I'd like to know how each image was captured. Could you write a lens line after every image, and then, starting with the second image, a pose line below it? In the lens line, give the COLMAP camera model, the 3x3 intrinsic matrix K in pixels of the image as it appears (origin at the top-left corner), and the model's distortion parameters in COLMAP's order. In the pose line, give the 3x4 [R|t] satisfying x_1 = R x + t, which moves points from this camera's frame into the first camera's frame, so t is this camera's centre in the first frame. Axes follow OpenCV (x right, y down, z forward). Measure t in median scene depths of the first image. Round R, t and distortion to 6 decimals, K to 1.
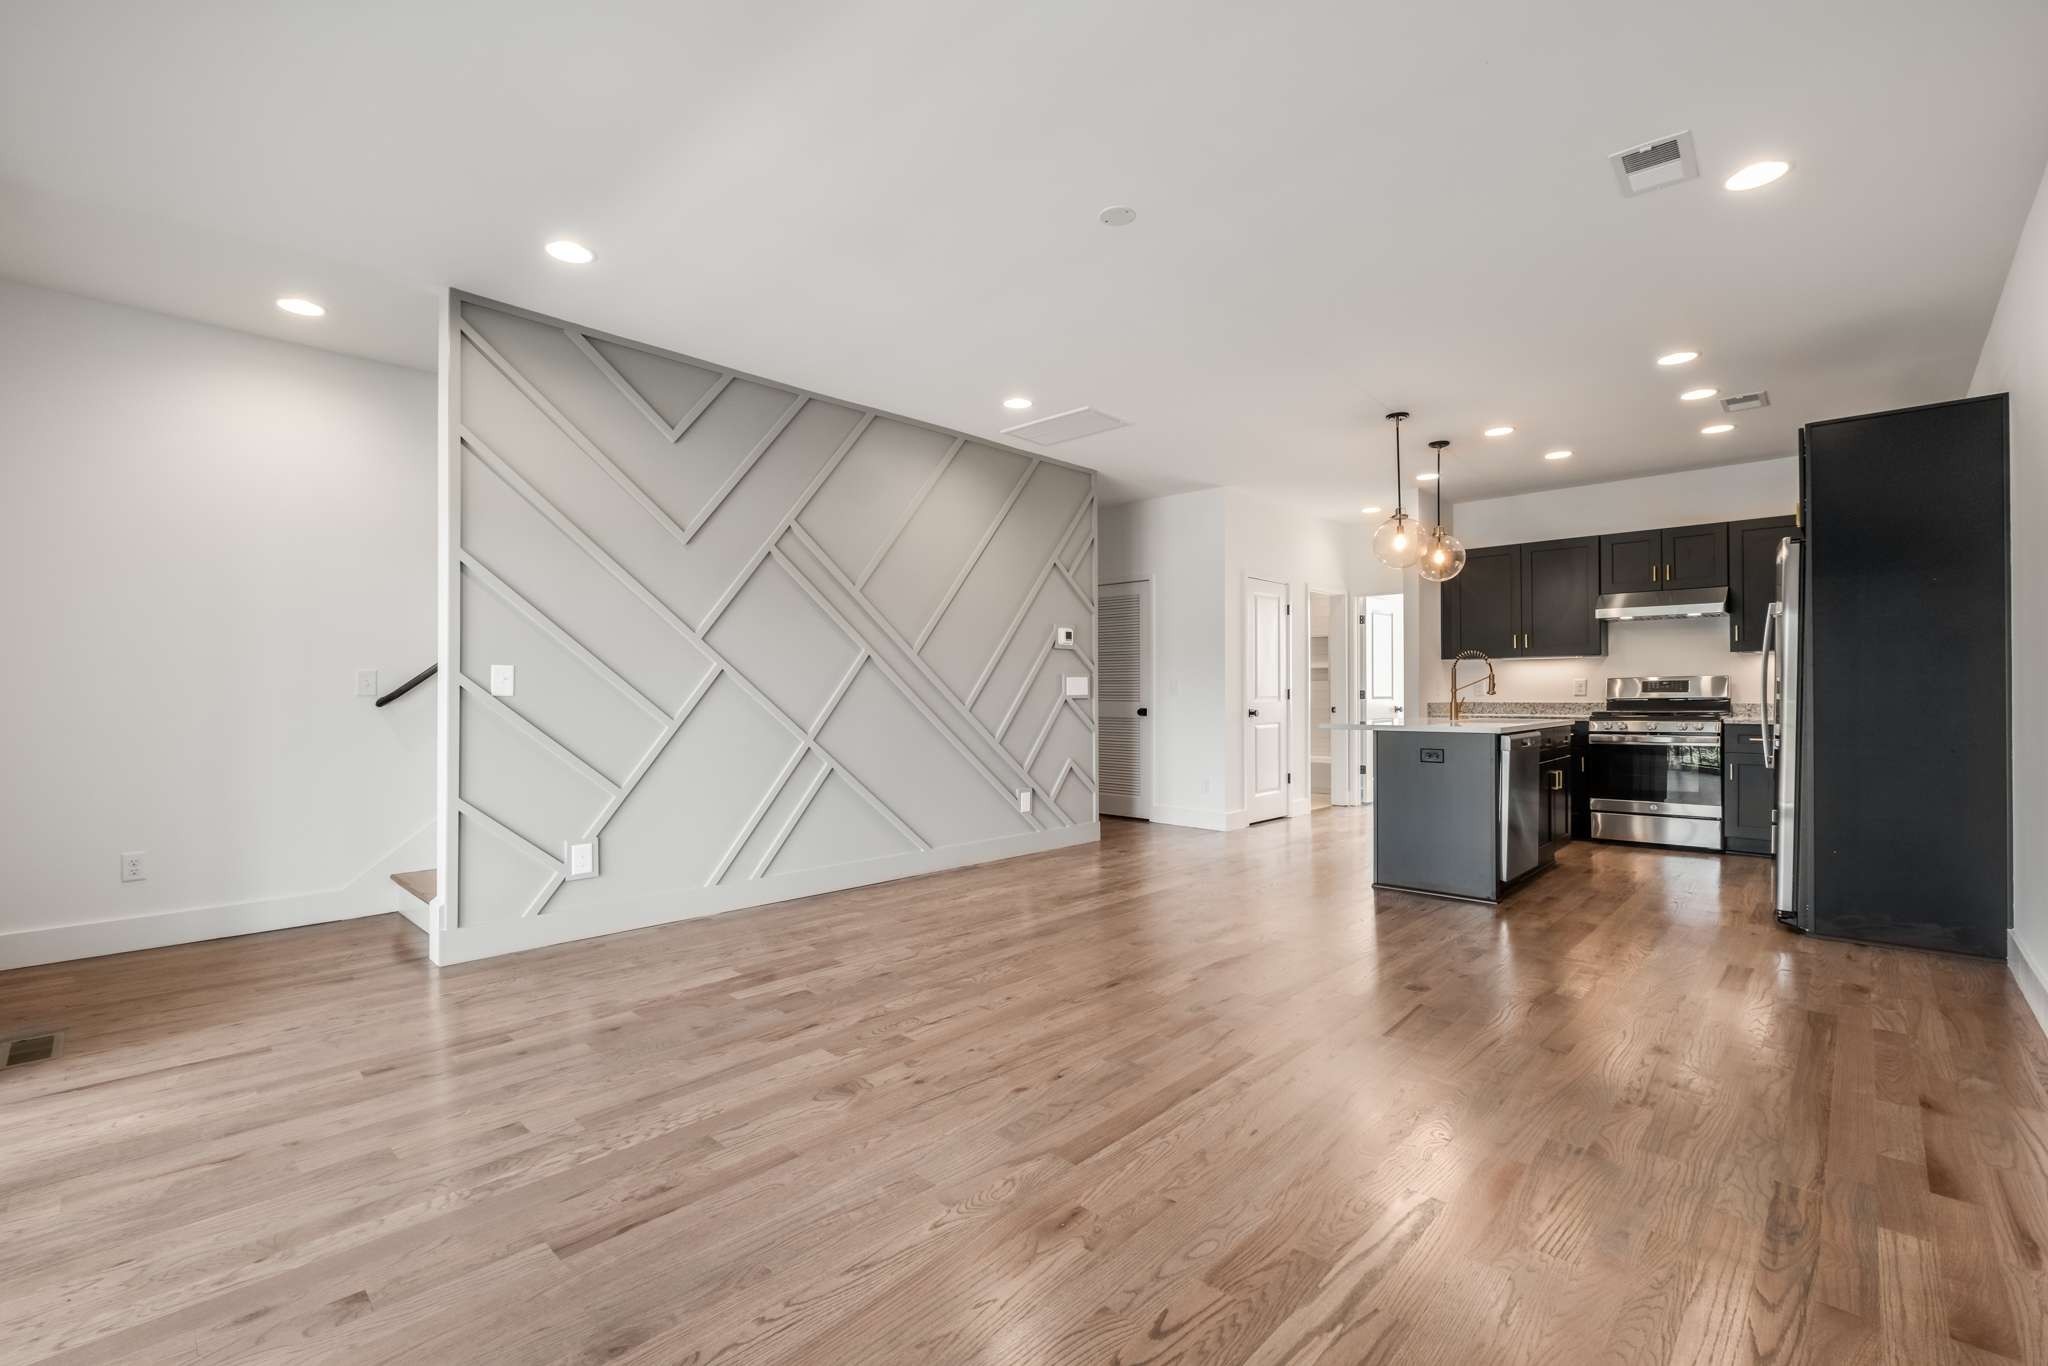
lens RADIAL K [[878.2, 0, 1022.5], [0, 878.2, 694.7], [0, 0, 1]] dist [-0.004363, 0.000638]
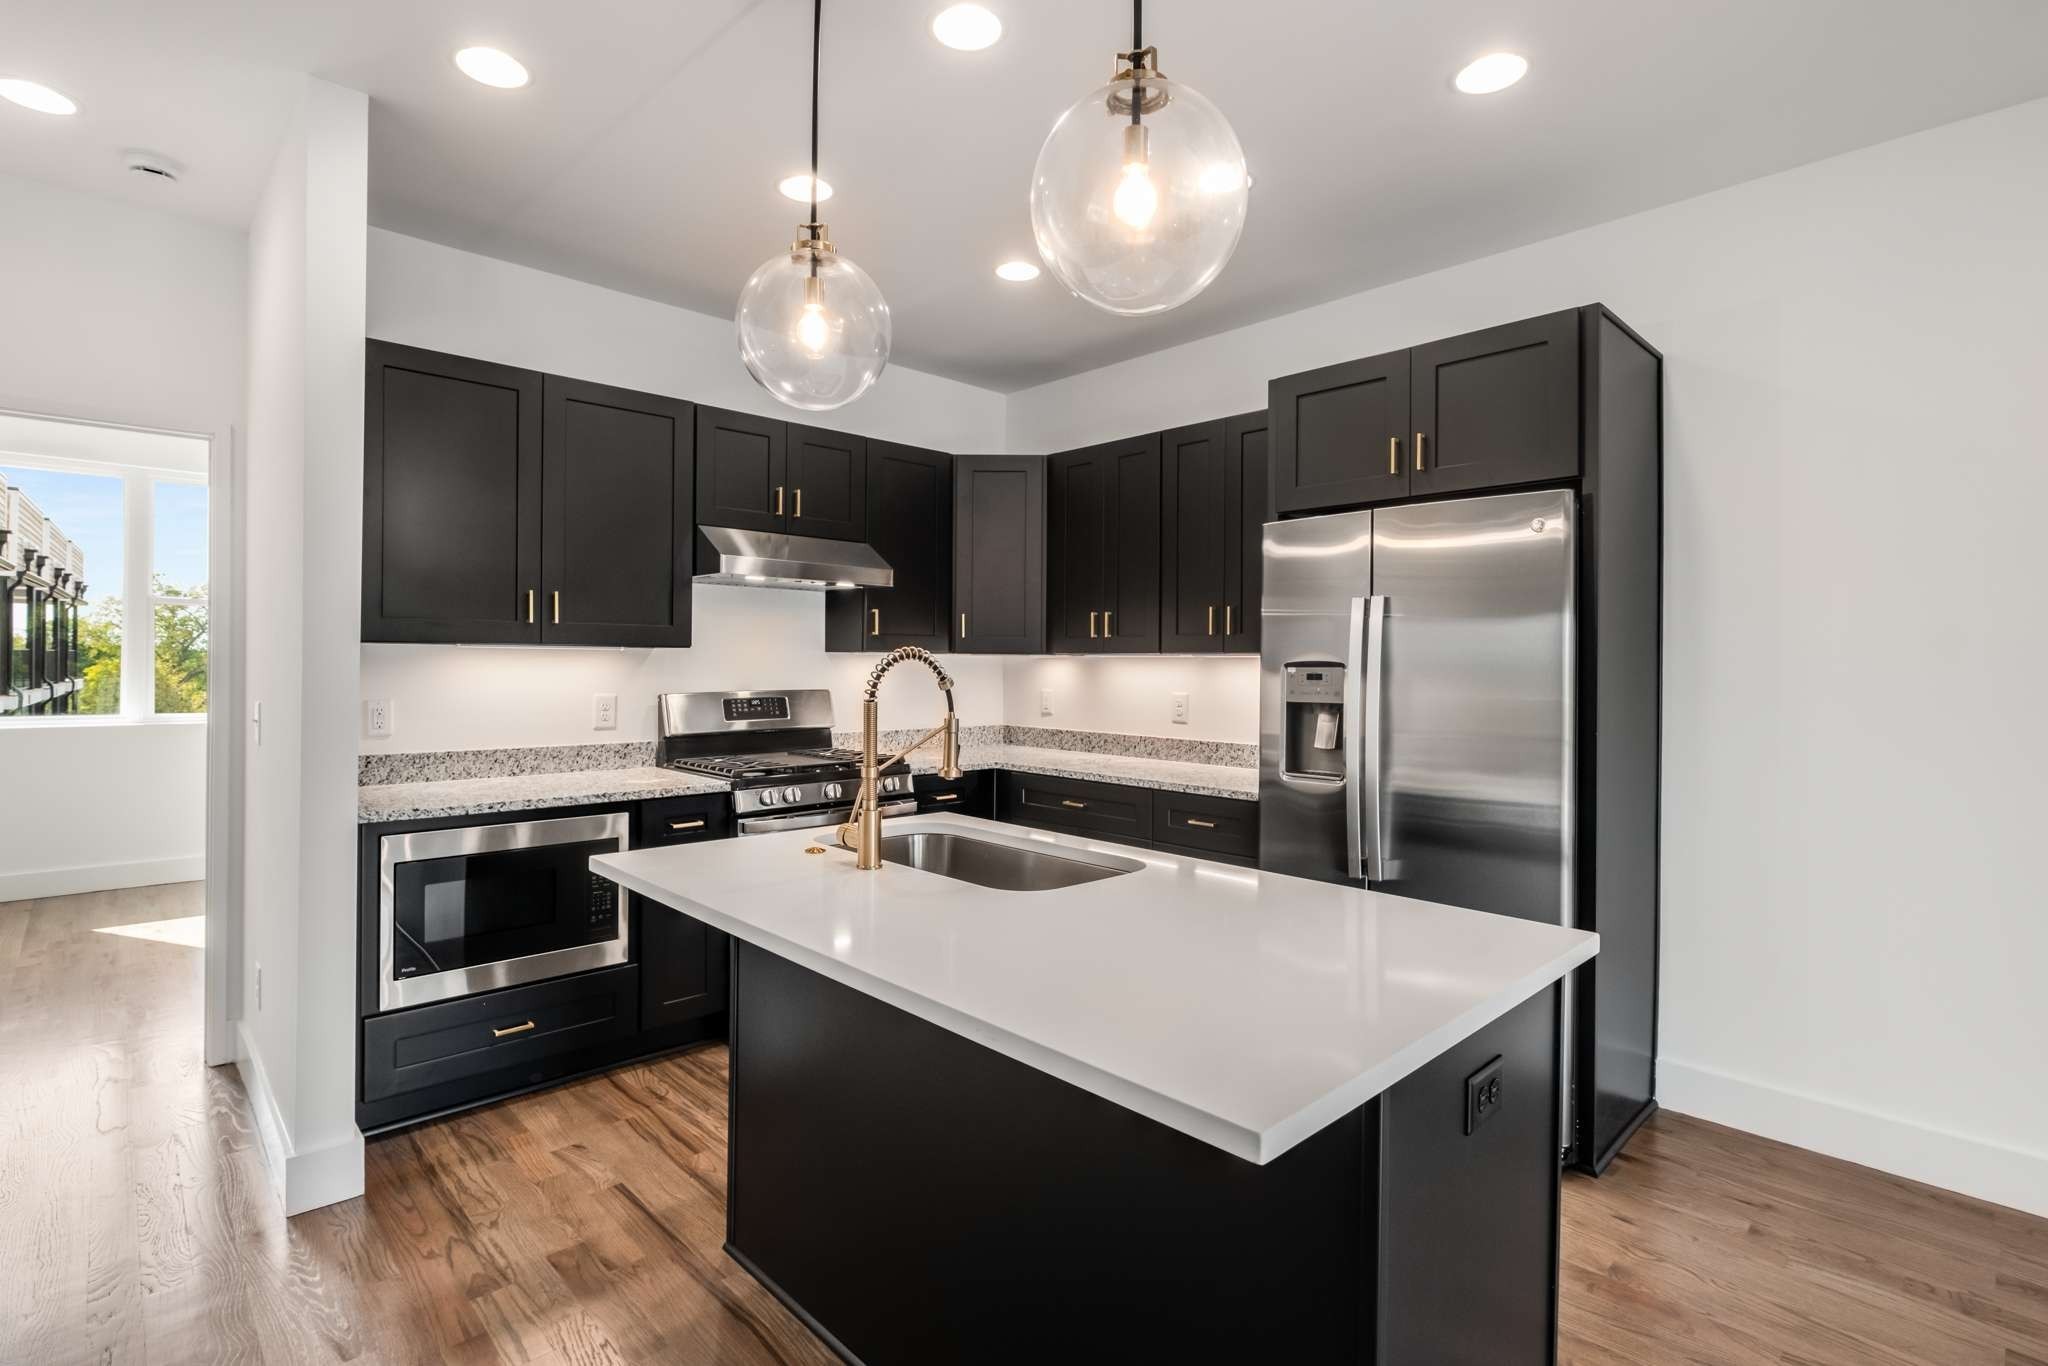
lens RADIAL K [[970.3, 0, 1018.4], [0, 970.3, 680.3], [0, 0, 1]] dist [-0.000373, -0.000768]
pose [[0.063600, -0.010309, 0.997922, 0.180857], [-0.009672, 0.999893, 0.010945, -0.050388], [-0.997929, -0.010348, 0.063493, 1.119903]]
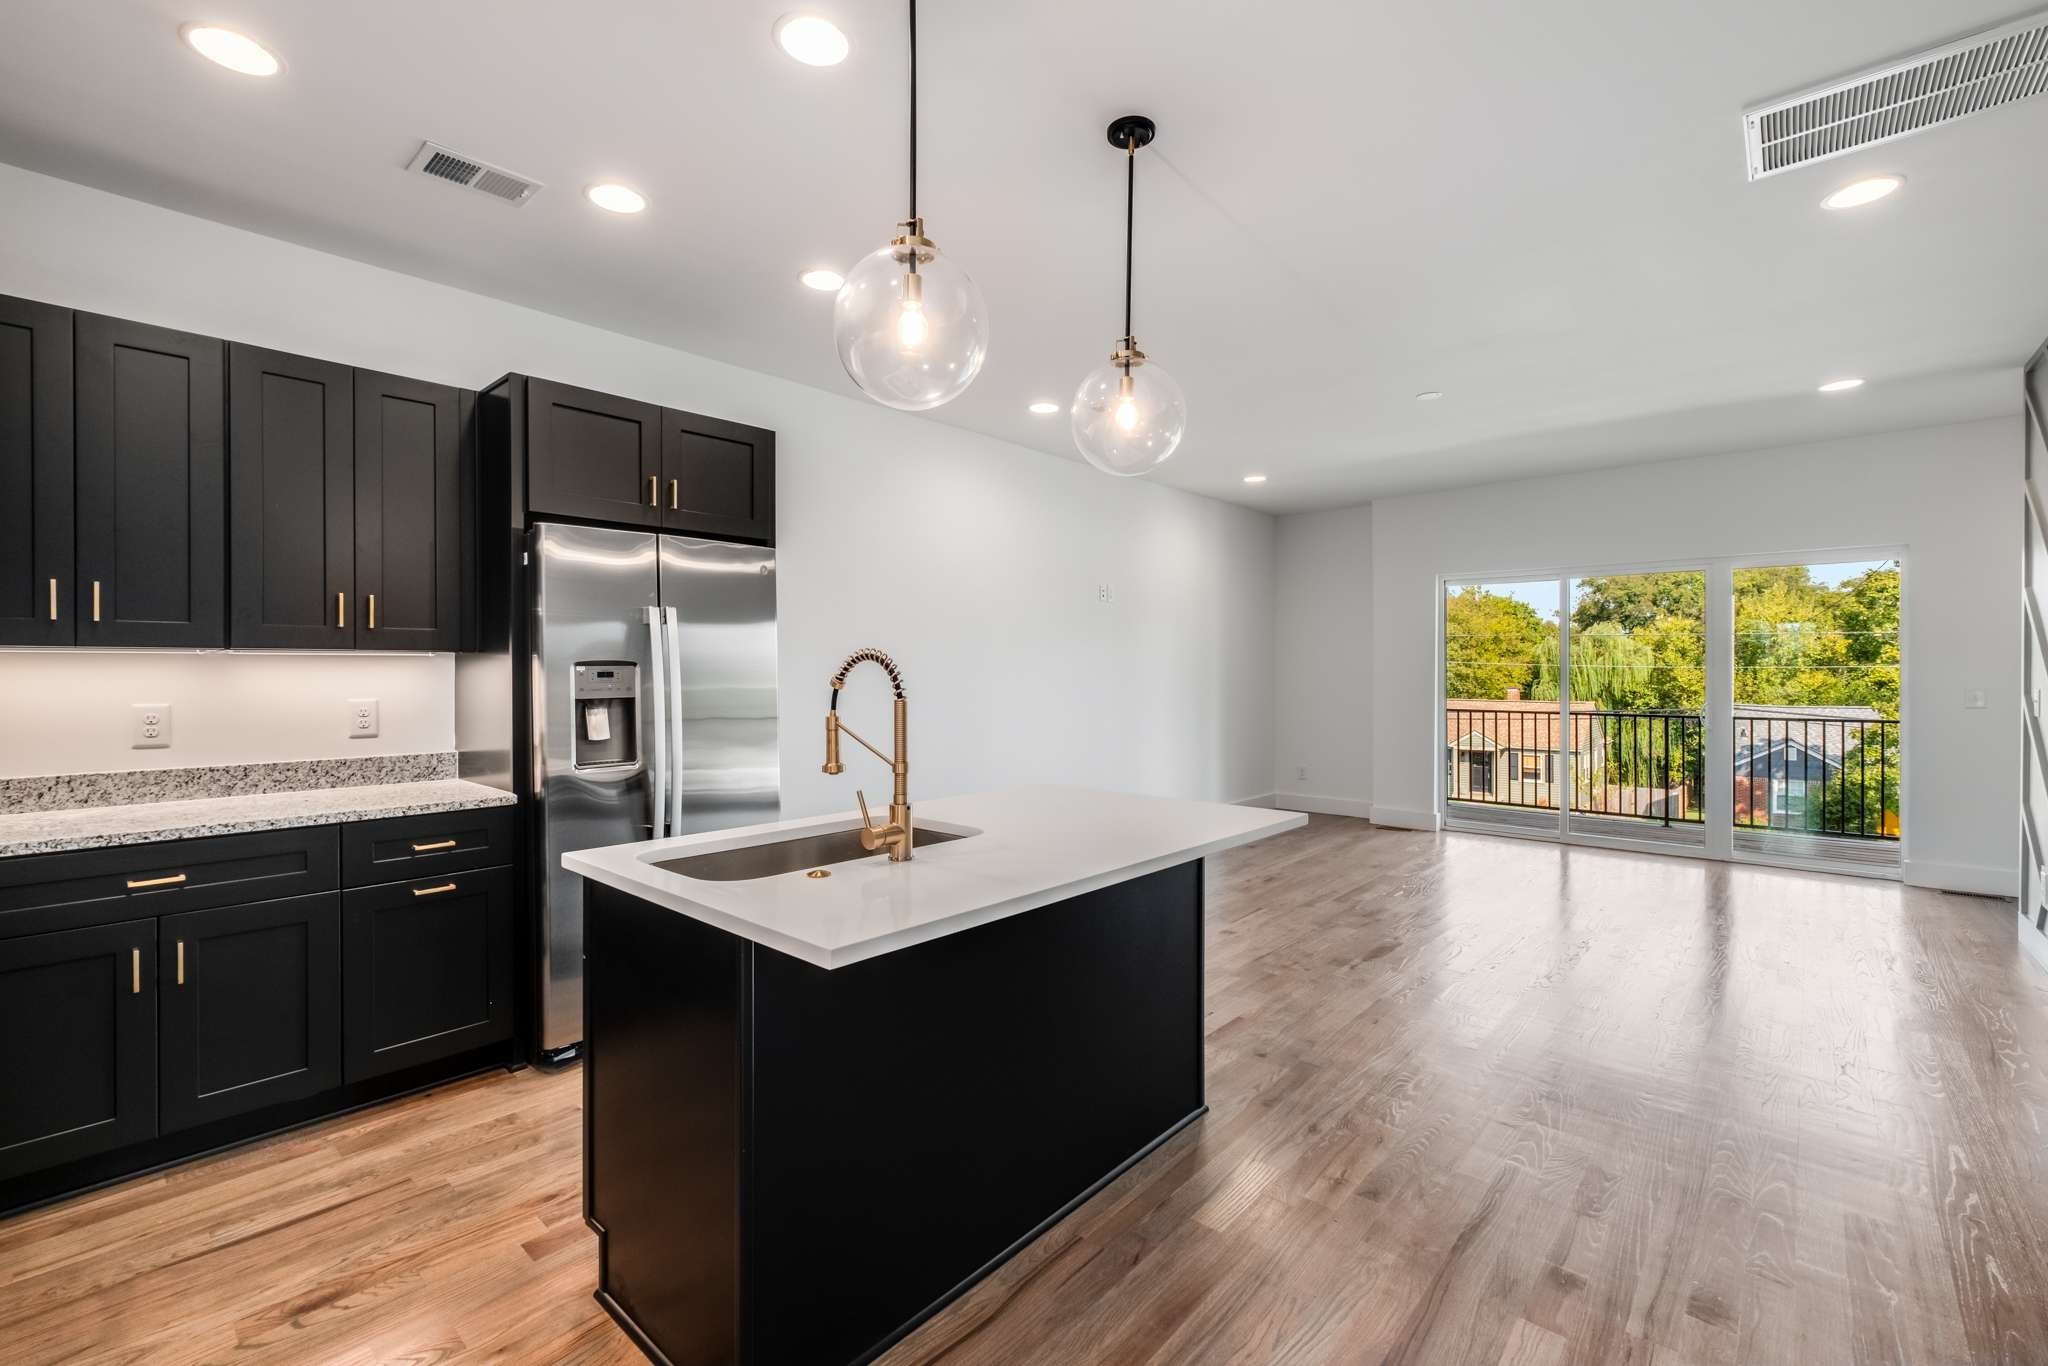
lens RADIAL K [[878.2, 0, 1012.6], [0, 878.2, 669.1], [0, 0, 1]] dist [-0.004363, 0.000638]
pose [[-0.999929, 0.005531, -0.010587, 0.543536], [0.005525, 0.999985, 0.000585, -0.050157], [0.010590, 0.000527, -0.999944, 1.605886]]
